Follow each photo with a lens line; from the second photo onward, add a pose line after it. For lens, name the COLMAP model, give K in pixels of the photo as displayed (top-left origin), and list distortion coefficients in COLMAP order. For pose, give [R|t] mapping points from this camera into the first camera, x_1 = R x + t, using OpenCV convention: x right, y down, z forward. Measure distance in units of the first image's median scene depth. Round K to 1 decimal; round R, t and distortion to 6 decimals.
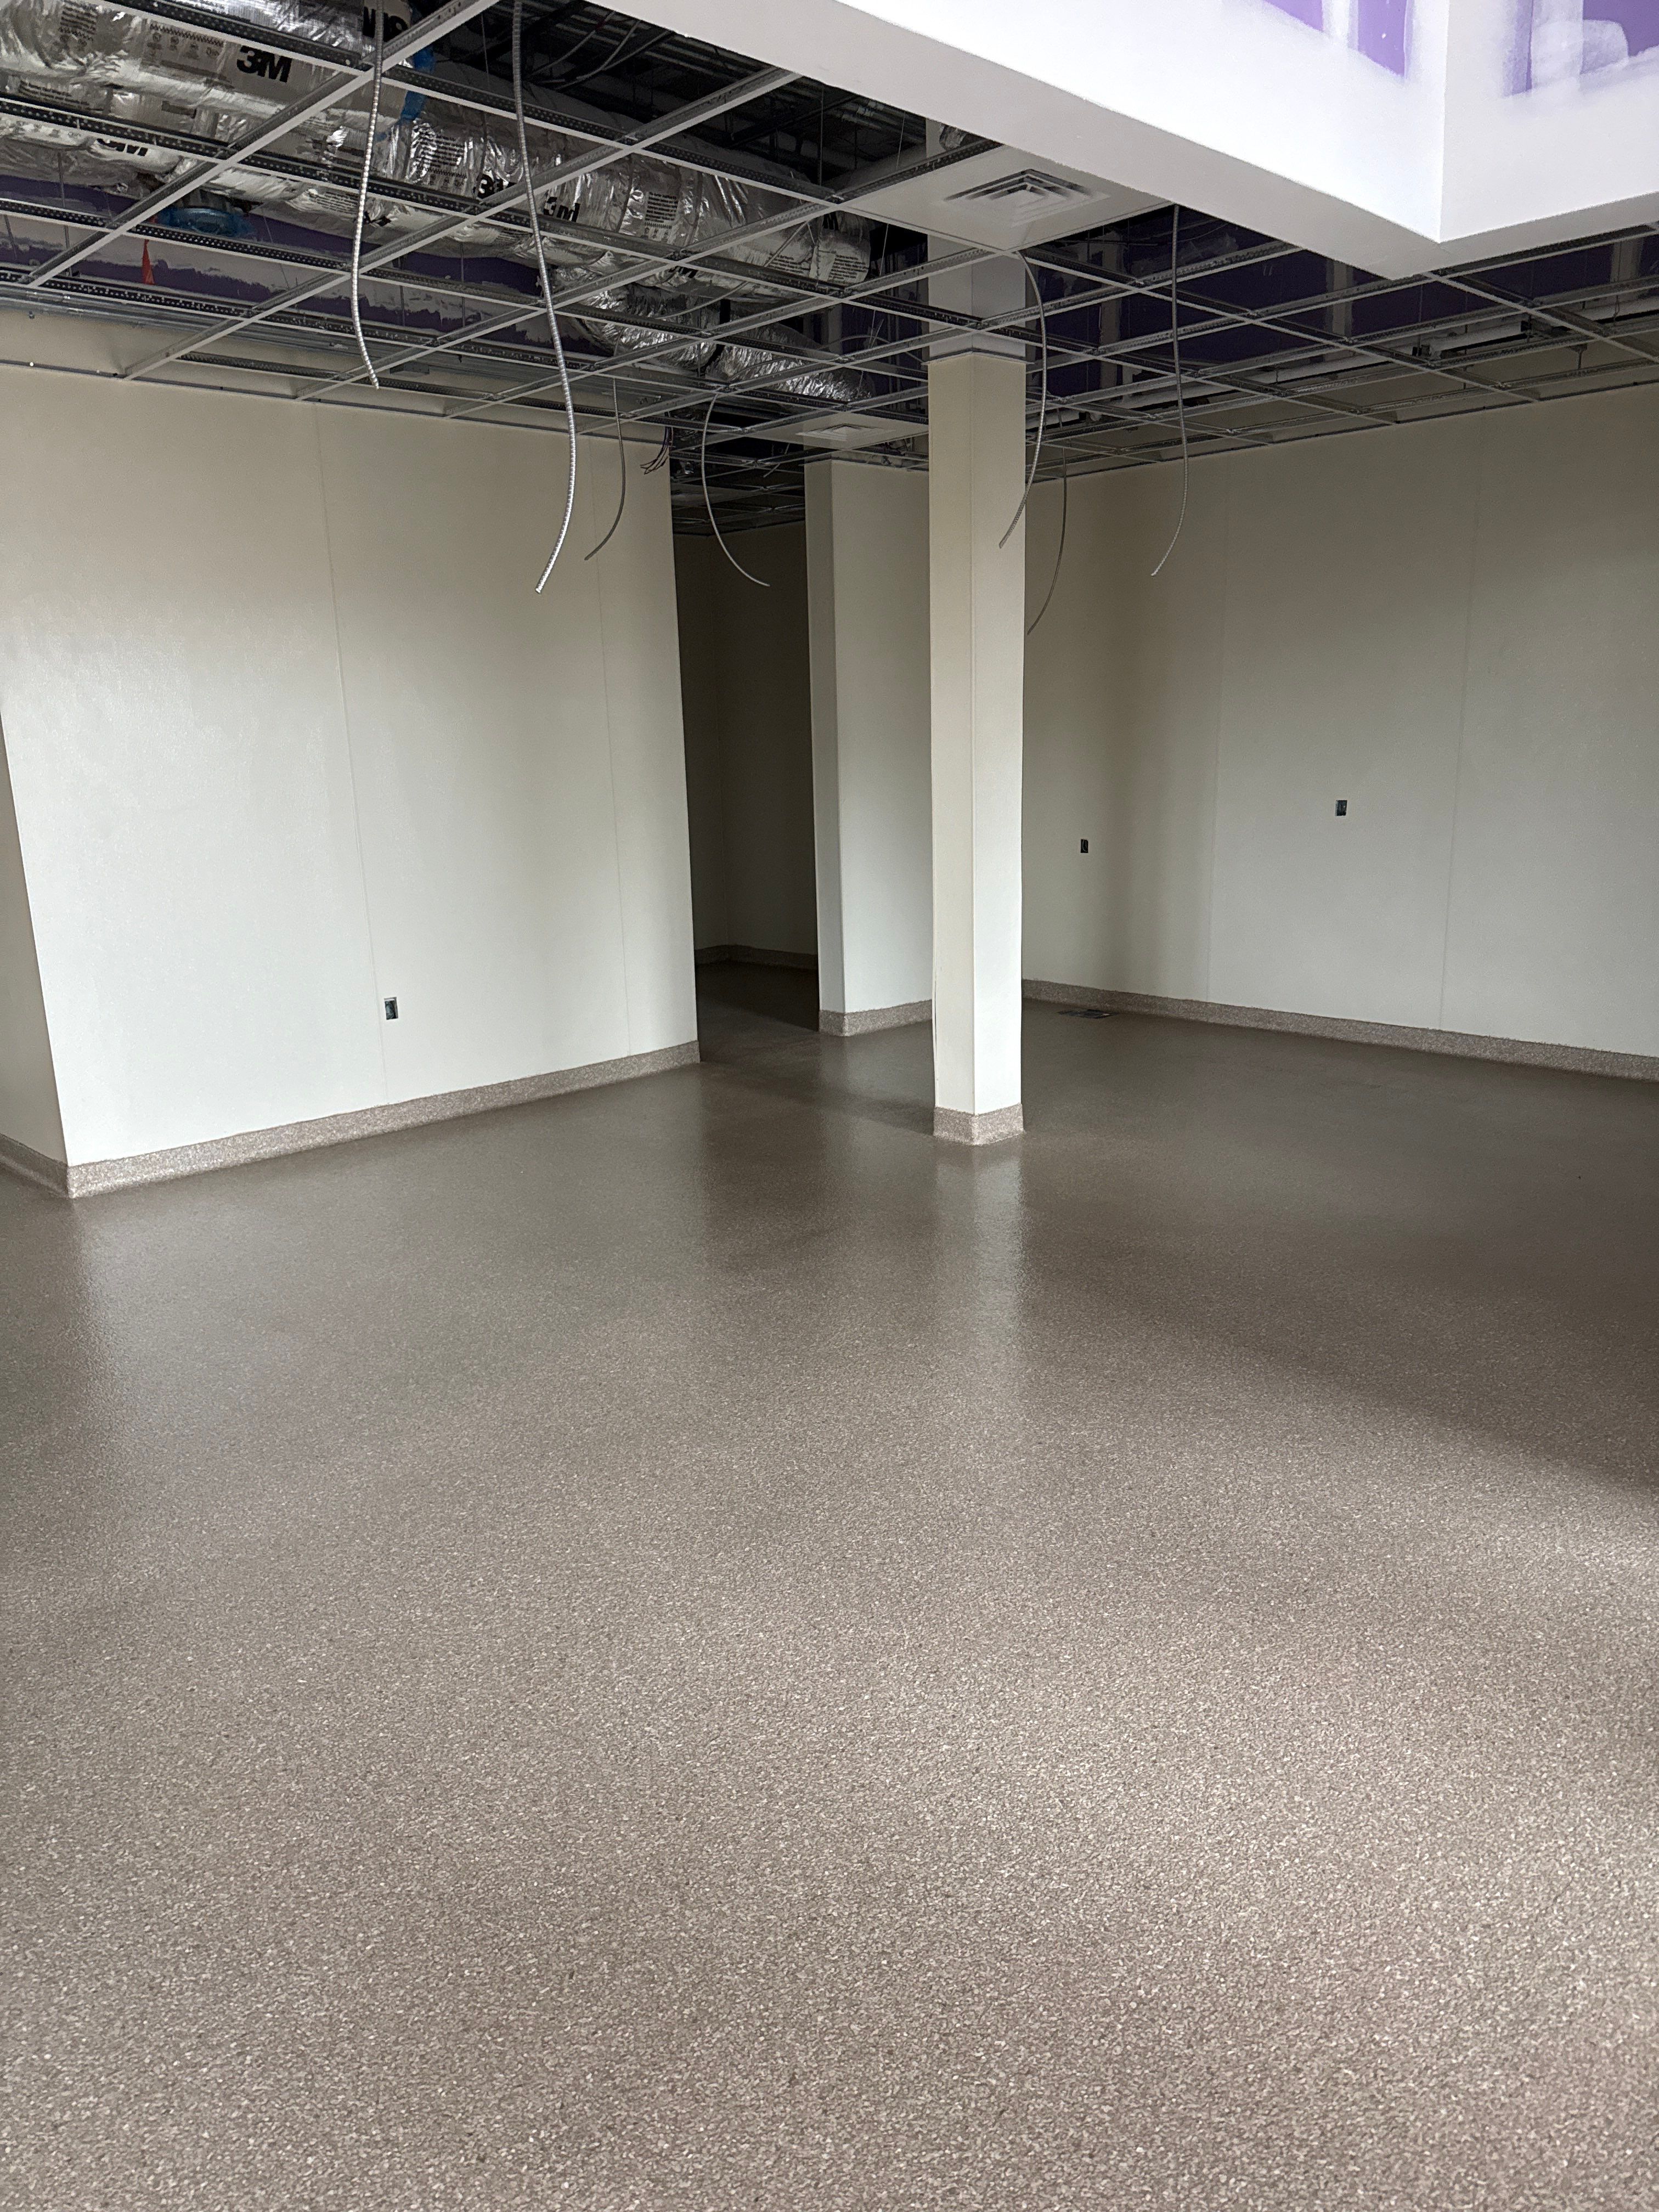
lens RADIAL K [[1580.7, 0, 841.3], [0, 1580.7, 1088.2], [0, 0, 1]] dist [0.002121, -0.026966]
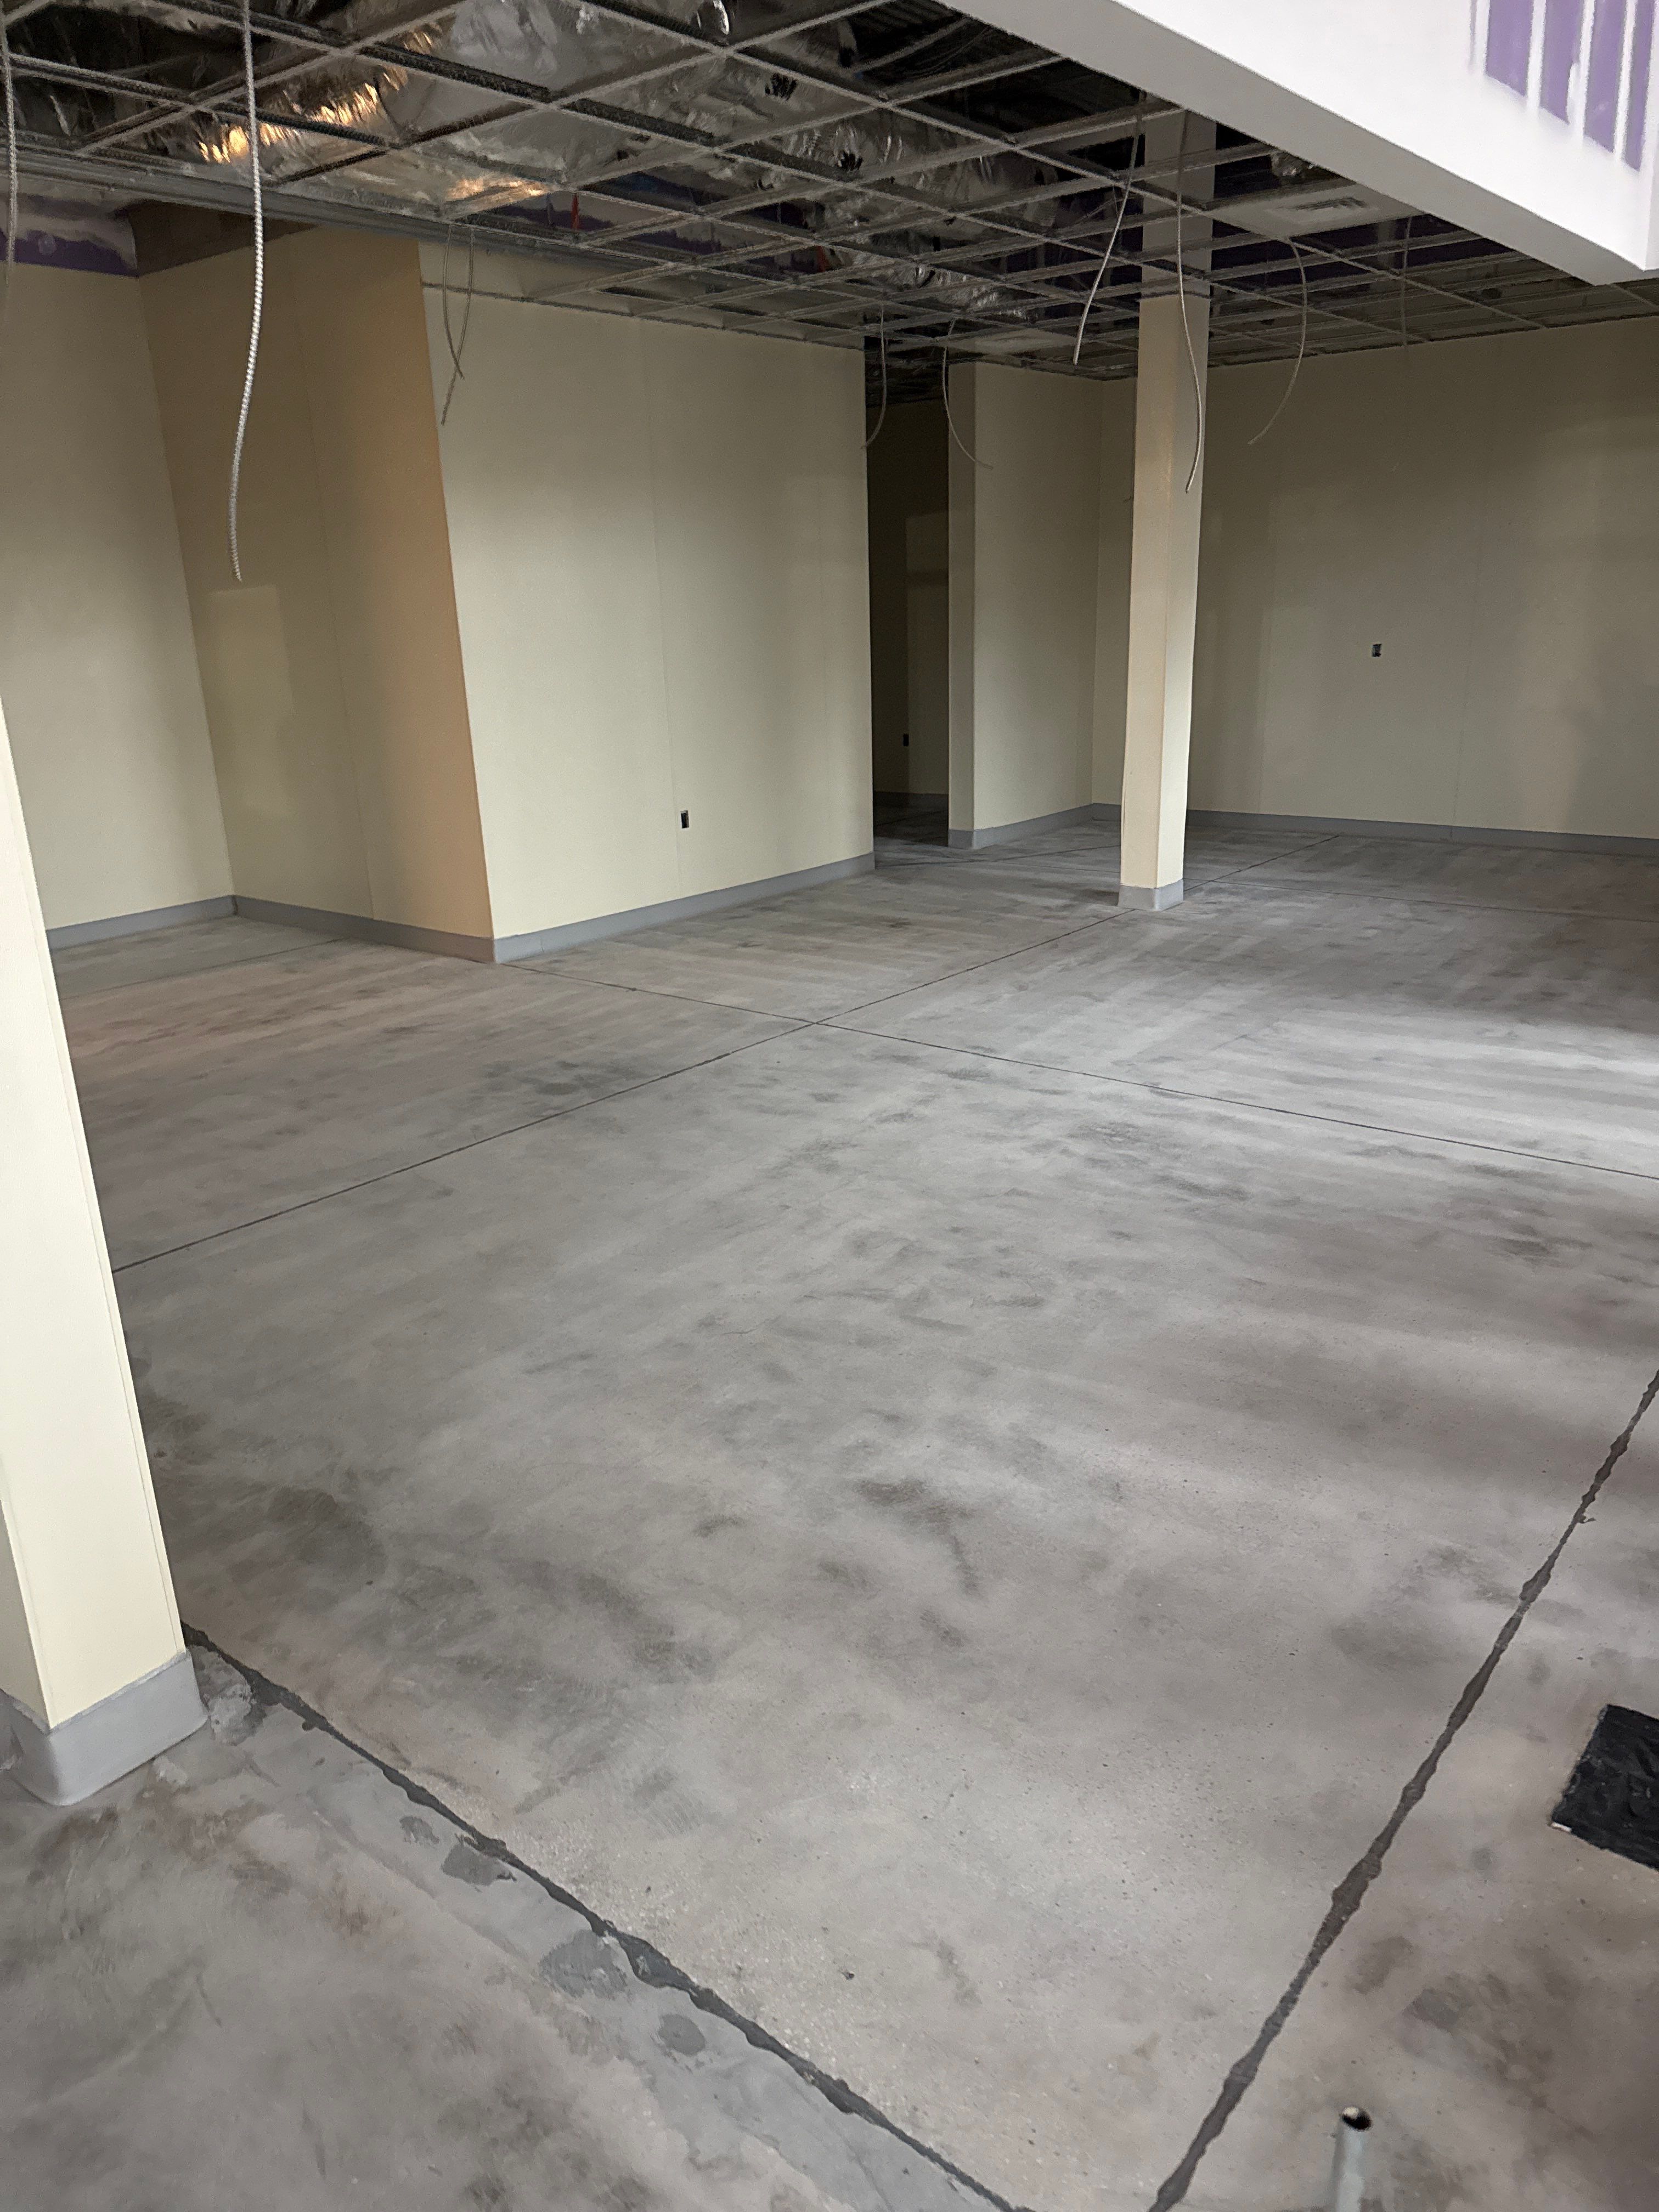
lens RADIAL K [[1580.7, 0, 817.5], [0, 1580.7, 1112.4], [0, 0, 1]] dist [0.002121, -0.026966]
pose [[0.994807, -0.030327, 0.097151, -0.304815], [0.020997, 0.995193, 0.095661, 0.062434], [-0.099585, -0.093124, 0.990662, -0.268969]]
